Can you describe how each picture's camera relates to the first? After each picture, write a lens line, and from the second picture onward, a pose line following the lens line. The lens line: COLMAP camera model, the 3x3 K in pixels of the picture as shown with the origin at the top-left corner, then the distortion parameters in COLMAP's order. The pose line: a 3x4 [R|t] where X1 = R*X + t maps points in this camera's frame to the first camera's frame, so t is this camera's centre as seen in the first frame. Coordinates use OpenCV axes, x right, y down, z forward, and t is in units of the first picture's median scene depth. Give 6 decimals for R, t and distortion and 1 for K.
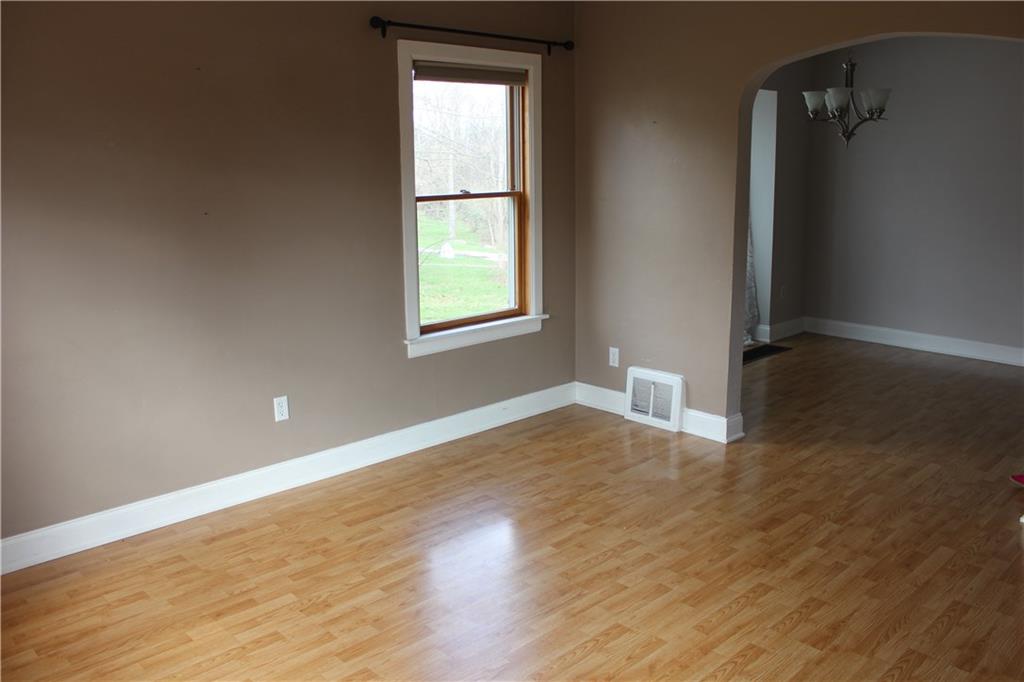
lens RADIAL K [[856.9, 0, 522.9], [0, 856.9, 337.2], [0, 0, 1]] dist [-0.166169, 0.154730]
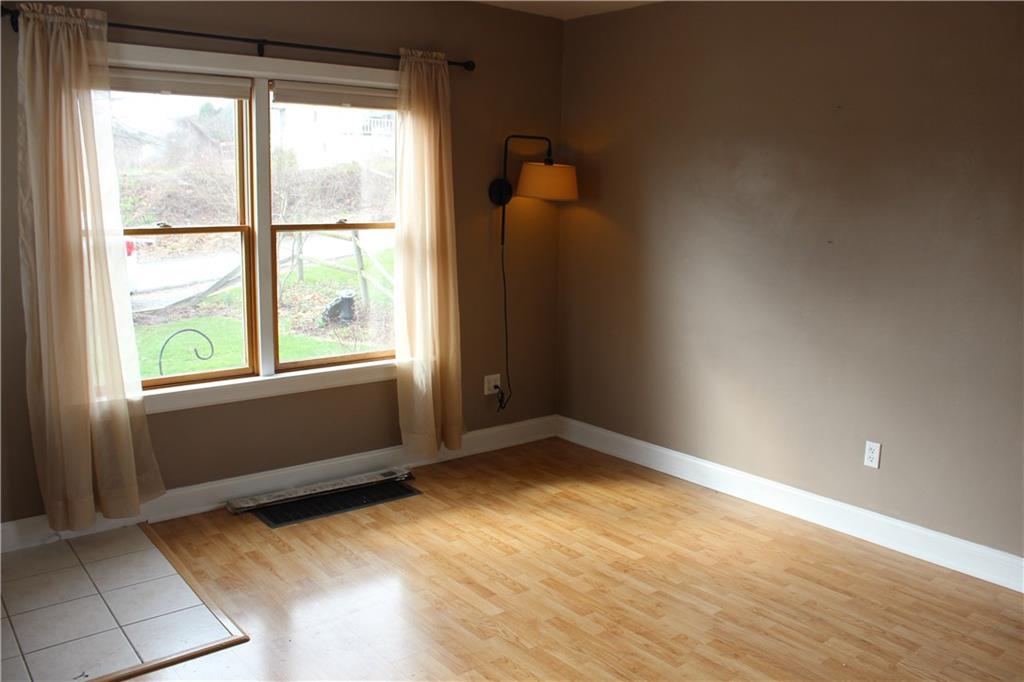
lens RADIAL K [[856.9, 0, 522.9], [0, 856.9, 337.2], [0, 0, 1]] dist [-0.166169, 0.154730]
pose [[-0.094718, 0.173718, -0.980230, 0.796498], [-0.222293, 0.956104, 0.190922, -0.163943], [0.970368, 0.235982, -0.051944, 0.779608]]
